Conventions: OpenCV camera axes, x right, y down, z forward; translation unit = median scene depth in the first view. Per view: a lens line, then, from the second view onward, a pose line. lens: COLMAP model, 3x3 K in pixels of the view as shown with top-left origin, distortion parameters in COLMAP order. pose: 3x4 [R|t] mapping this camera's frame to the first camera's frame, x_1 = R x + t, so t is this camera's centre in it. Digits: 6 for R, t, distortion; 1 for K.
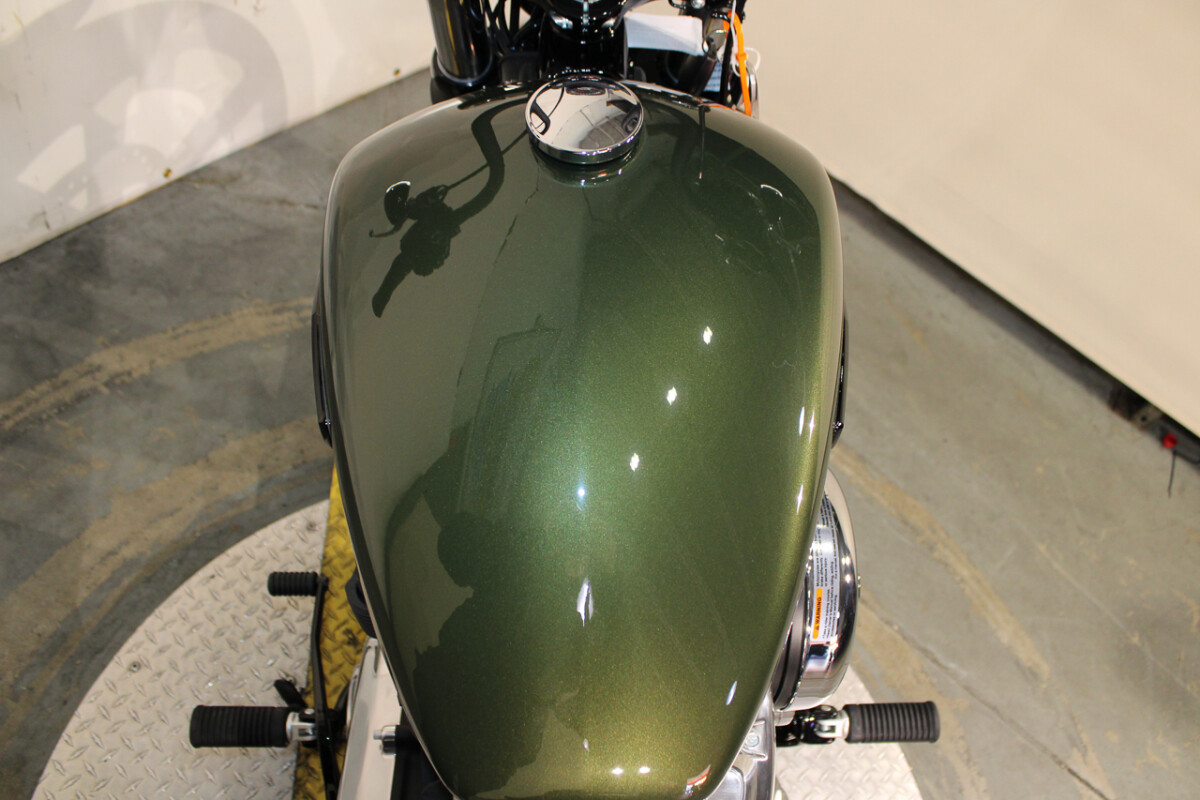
lens RADIAL K [[967.4, 0, 592.8], [0, 967.4, 431.9], [0, 0, 1]] dist [-0.177935, 0.160312]
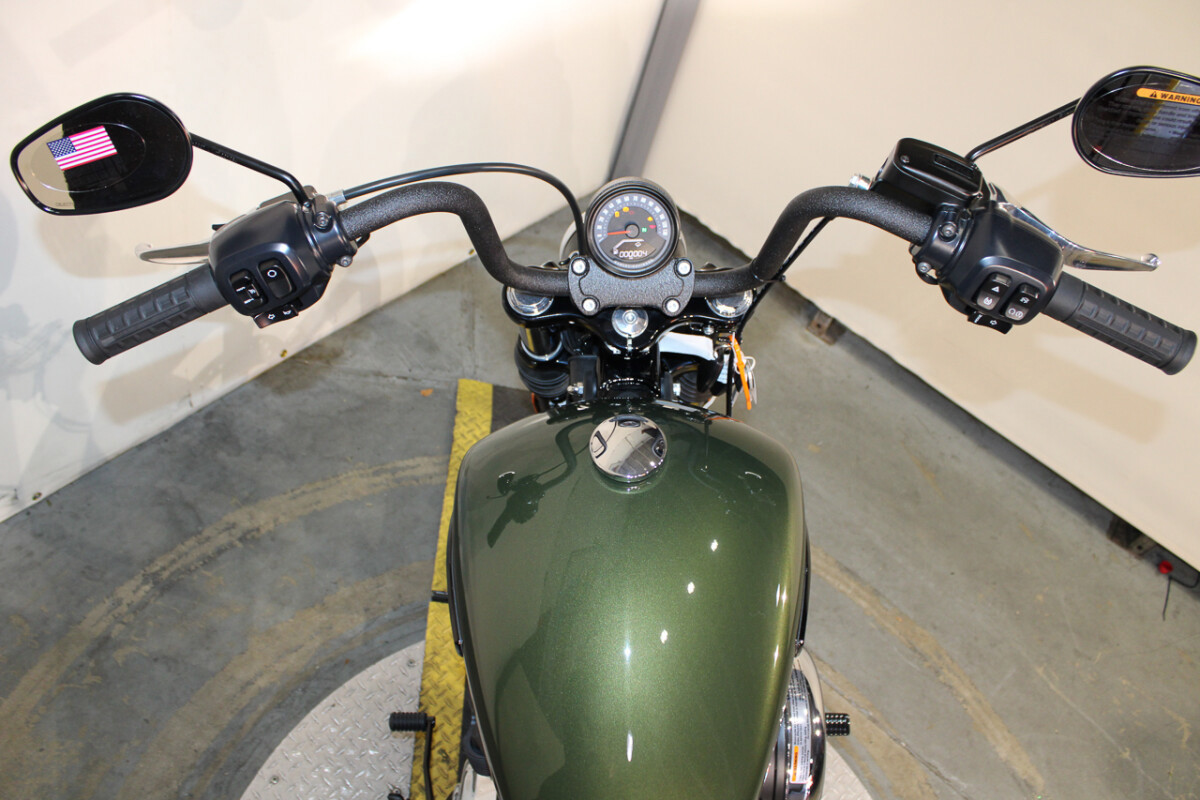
lens RADIAL K [[967.4, 0, 592.8], [0, 967.4, 431.9], [0, 0, 1]] dist [-0.177935, 0.160312]
pose [[0.998455, -0.006654, -0.055167, 0.006716], [0.001865, 0.996259, -0.086396, -0.076170], [0.055535, 0.086160, 0.994732, -0.196201]]
